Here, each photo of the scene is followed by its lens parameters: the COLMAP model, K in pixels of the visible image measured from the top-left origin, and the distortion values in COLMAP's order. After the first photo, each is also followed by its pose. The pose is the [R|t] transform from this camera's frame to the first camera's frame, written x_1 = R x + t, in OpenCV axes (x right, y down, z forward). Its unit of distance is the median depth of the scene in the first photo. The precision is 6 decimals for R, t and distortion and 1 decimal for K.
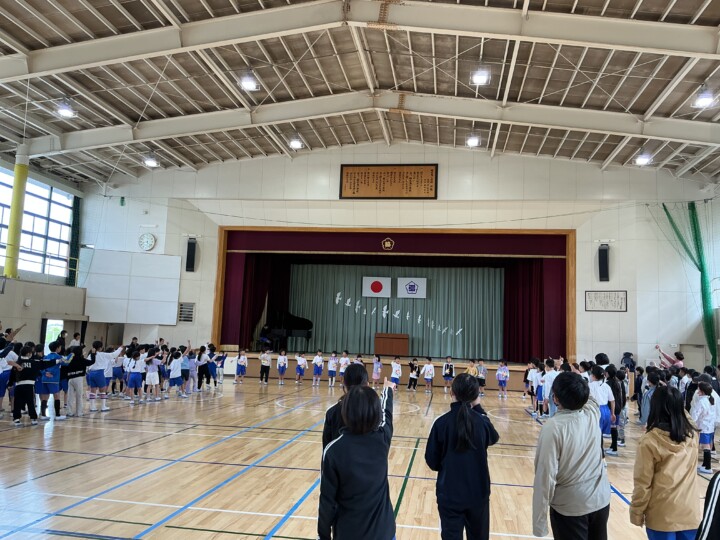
lens RADIAL K [[591.2, 0, 360.0], [0, 591.2, 270.0], [0, 0, 1]] dist [0.121756, -0.269713]
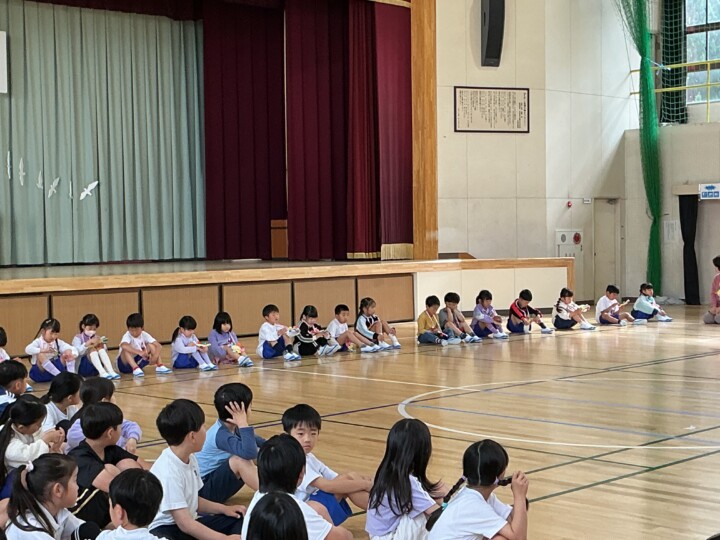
lens RADIAL K [[1323.5, 0, 360.0], [0, 1323.5, 270.0], [0, 0, 1]] dist [0.168801, -0.186831]
pose [[0.573327, -0.068881, 0.816426, -0.394297], [-0.052802, 0.991282, 0.120713, 0.045010], [-0.817623, -0.112317, 0.564692, 0.395668]]
